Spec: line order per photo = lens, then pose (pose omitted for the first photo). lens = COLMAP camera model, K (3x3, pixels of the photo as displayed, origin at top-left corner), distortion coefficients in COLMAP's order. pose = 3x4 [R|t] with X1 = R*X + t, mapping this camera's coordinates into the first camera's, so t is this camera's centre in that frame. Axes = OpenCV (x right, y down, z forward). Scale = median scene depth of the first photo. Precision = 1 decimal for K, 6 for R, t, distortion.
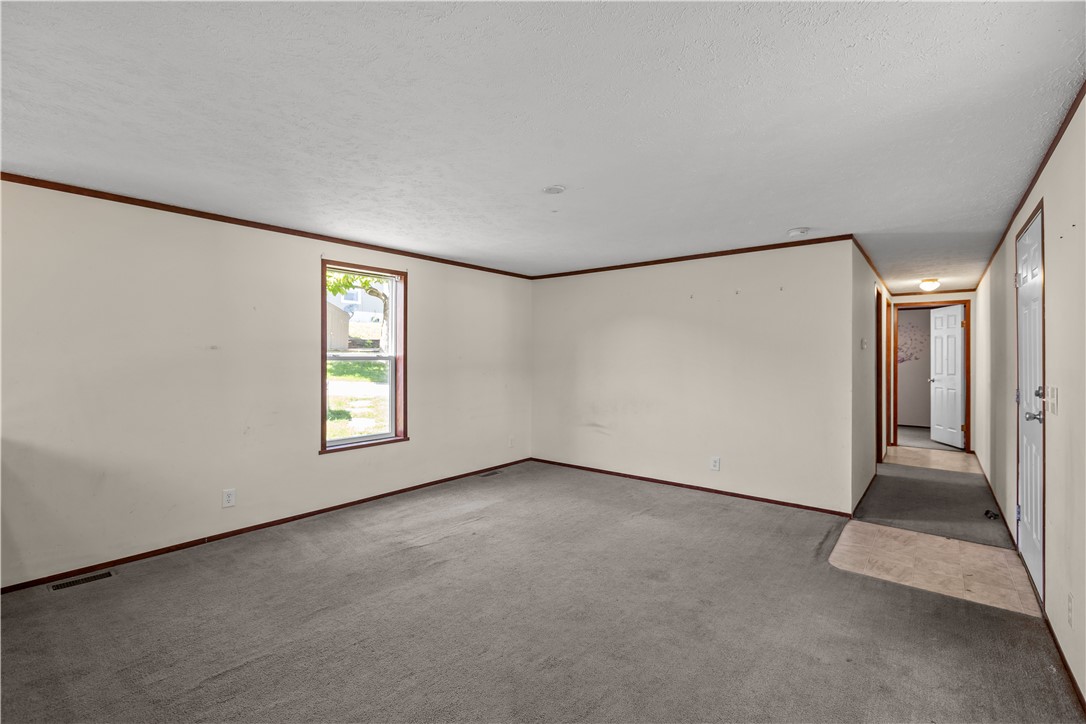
lens RADIAL K [[487.4, 0, 552.1], [0, 487.4, 352.8], [0, 0, 1]] dist [-0.001555, 0.001231]
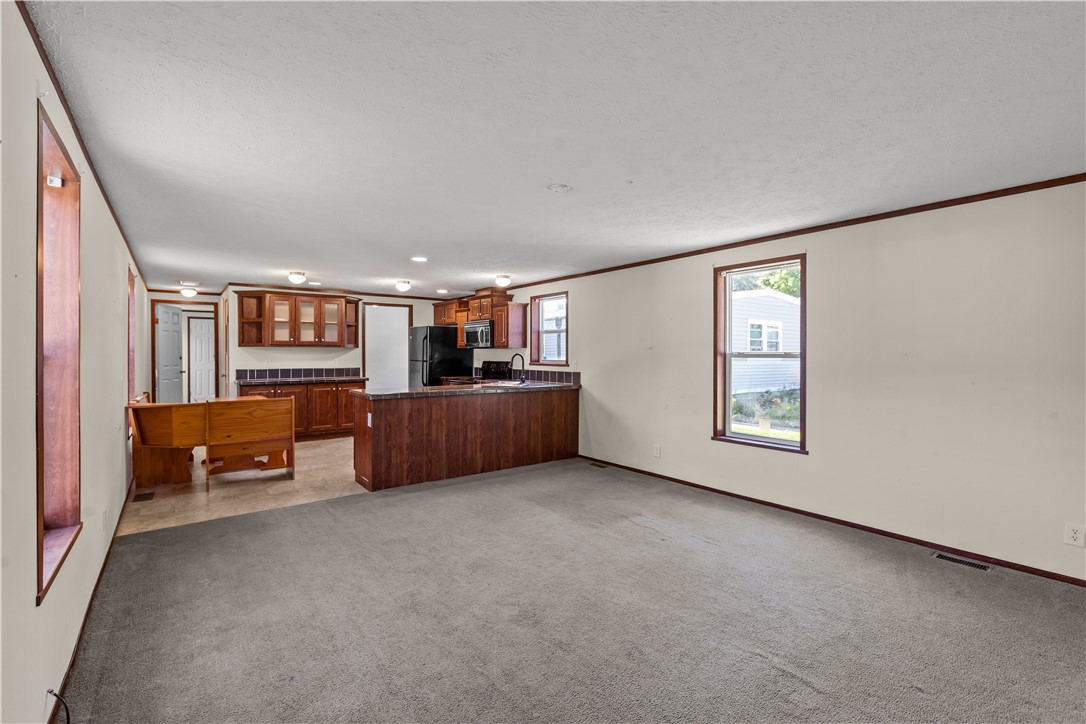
lens RADIAL K [[487.4, 0, 539.4], [0, 487.4, 361.1], [0, 0, 1]] dist [-0.001555, 0.001231]
pose [[-0.260277, 0.014685, -0.965422, 0.852794], [0.008088, 0.999882, 0.013028, 0.006631], [0.965500, -0.004418, -0.260365, 1.053337]]
